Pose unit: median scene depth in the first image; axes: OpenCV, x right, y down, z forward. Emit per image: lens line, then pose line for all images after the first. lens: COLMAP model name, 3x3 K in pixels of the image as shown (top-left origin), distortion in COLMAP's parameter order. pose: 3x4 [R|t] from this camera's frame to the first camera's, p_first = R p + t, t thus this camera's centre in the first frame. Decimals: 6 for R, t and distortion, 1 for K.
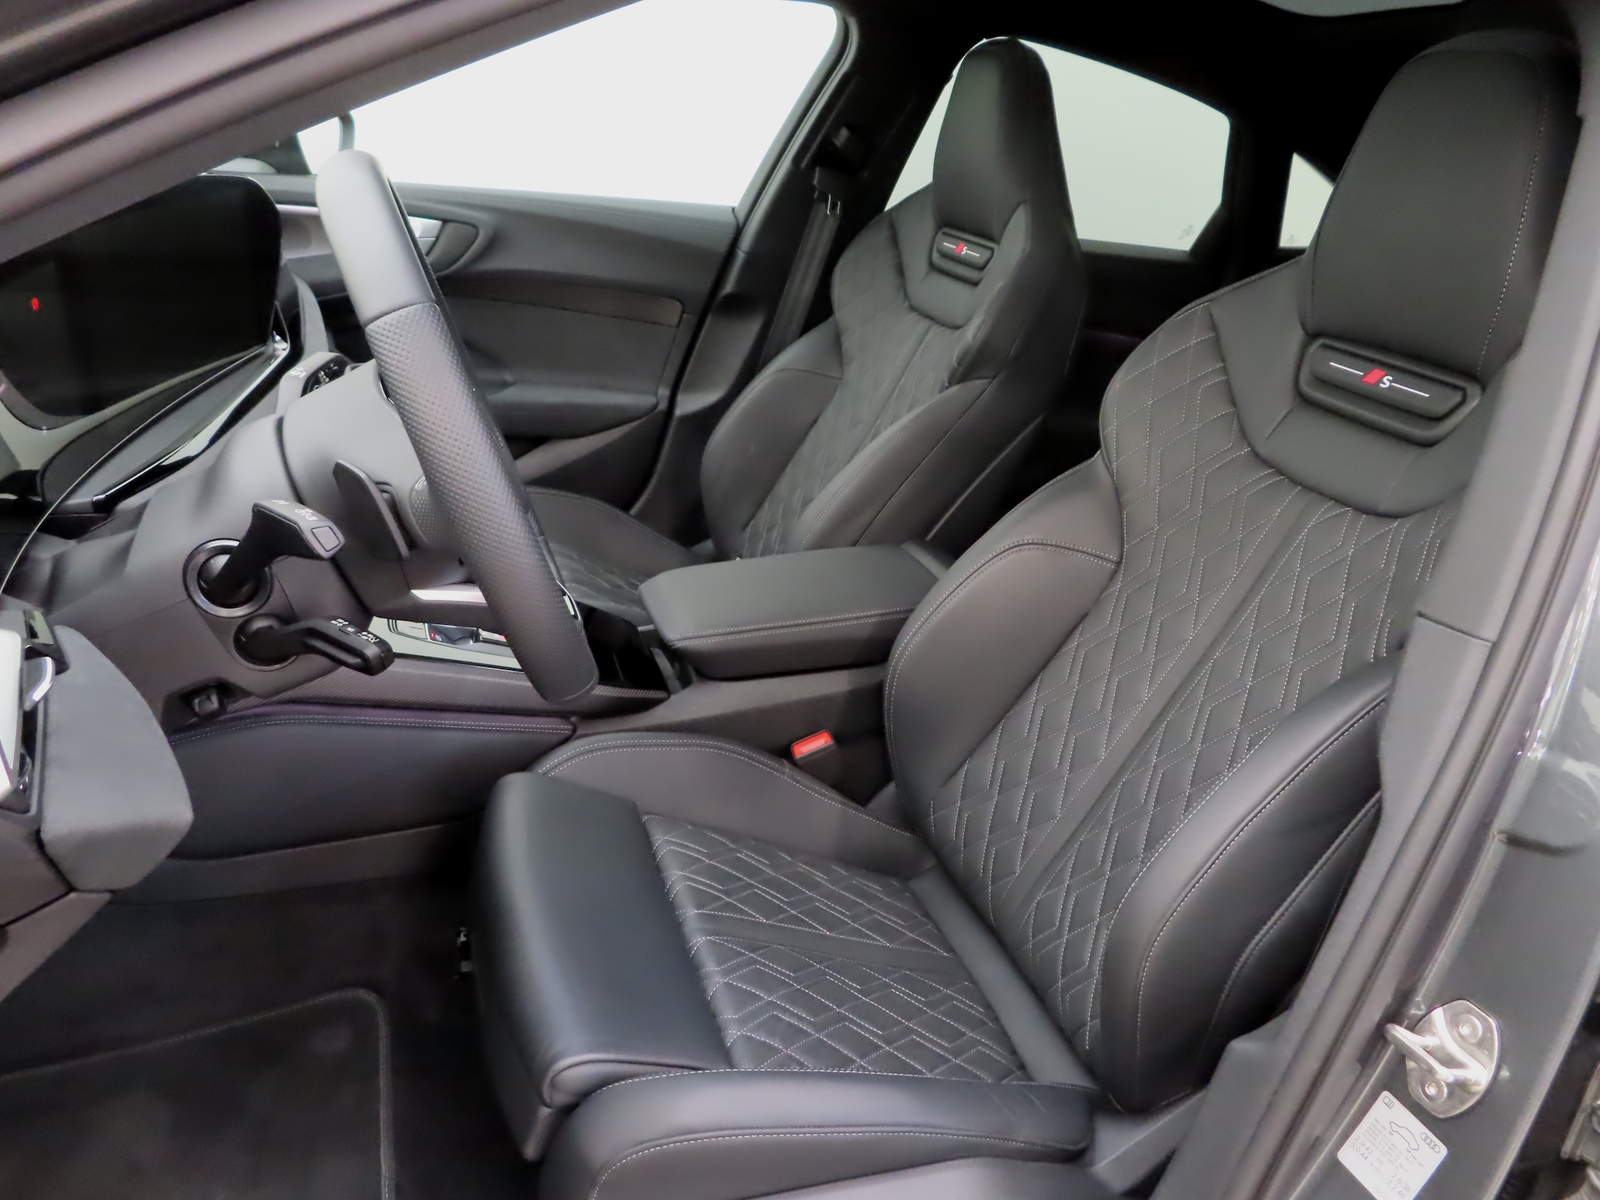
lens RADIAL K [[1154.6, 0, 800.0], [0, 1154.6, 600.0], [0, 0, 1]] dist [-0.007304, 0.007775]
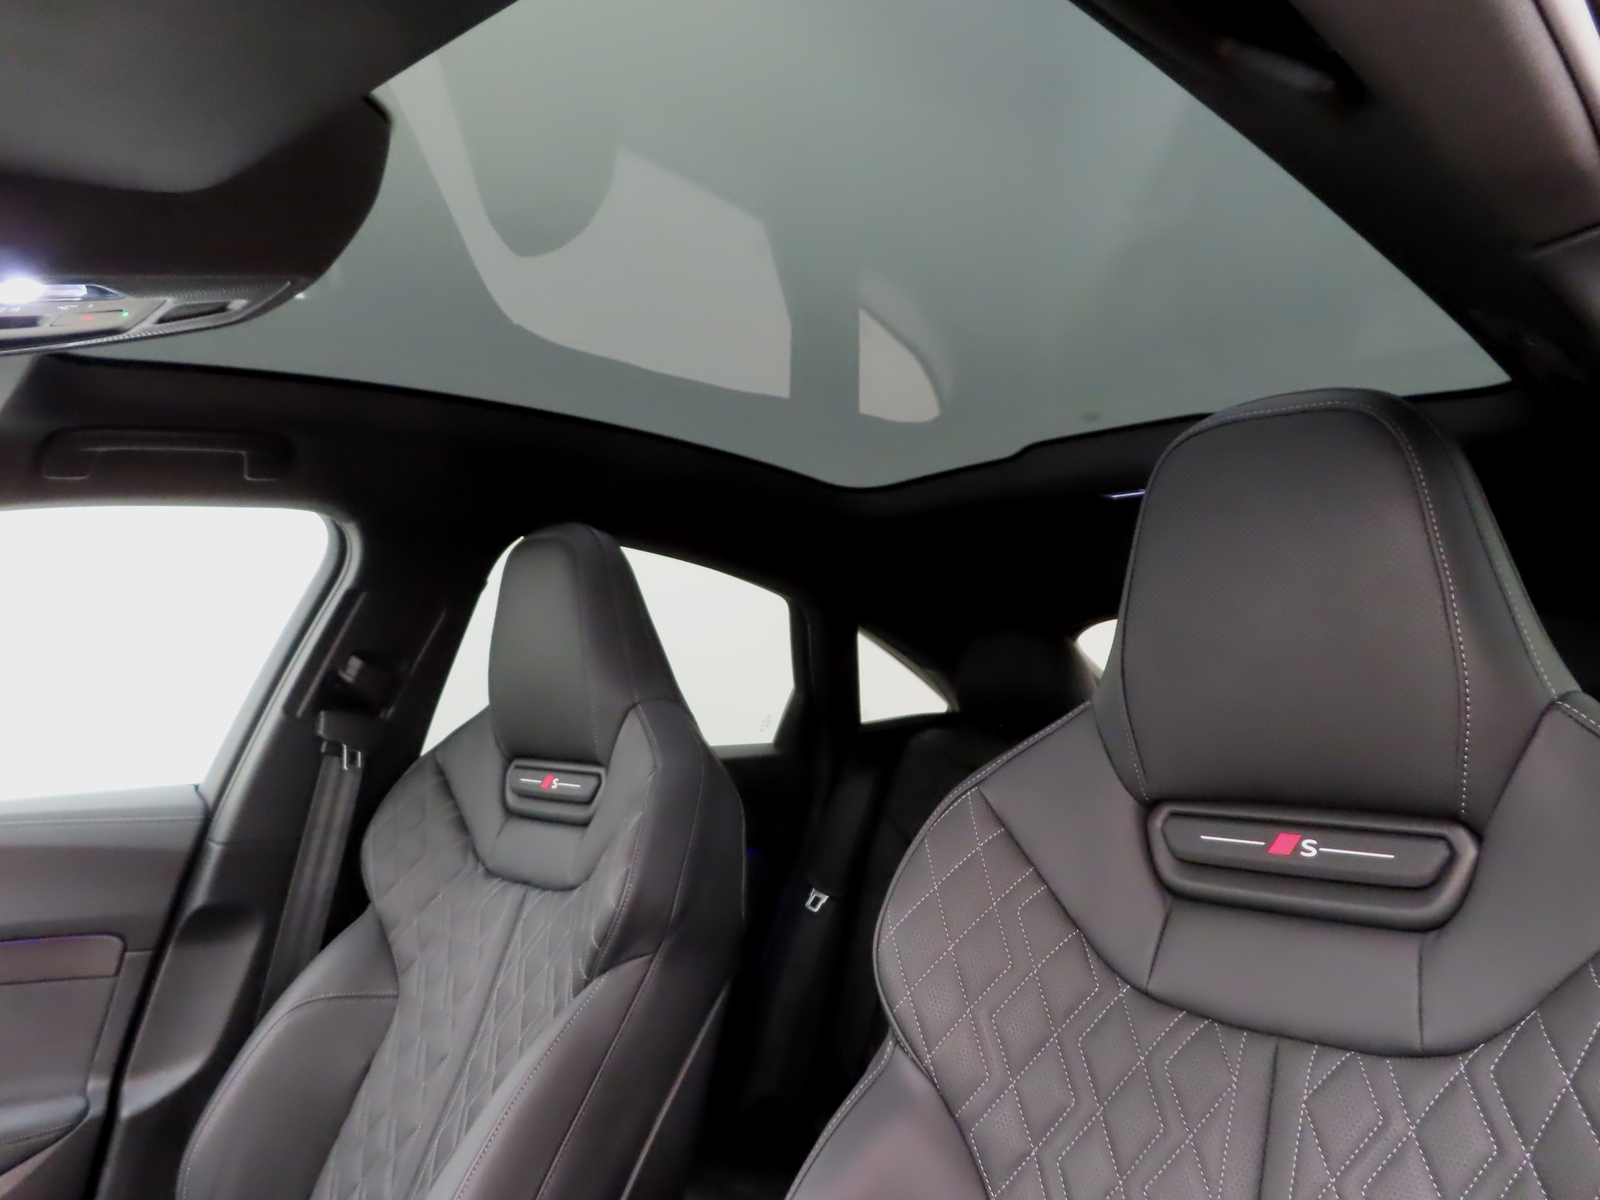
lens RADIAL K [[1154.6, 0, 800.0], [0, 1154.6, 600.0], [0, 0, 1]] dist [-0.007304, 0.007775]
pose [[0.894845, -0.105691, 0.433684, -0.023149], [0.282238, 0.886672, -0.366272, -0.085938], [-0.345823, 0.450159, 0.823264, 0.265030]]
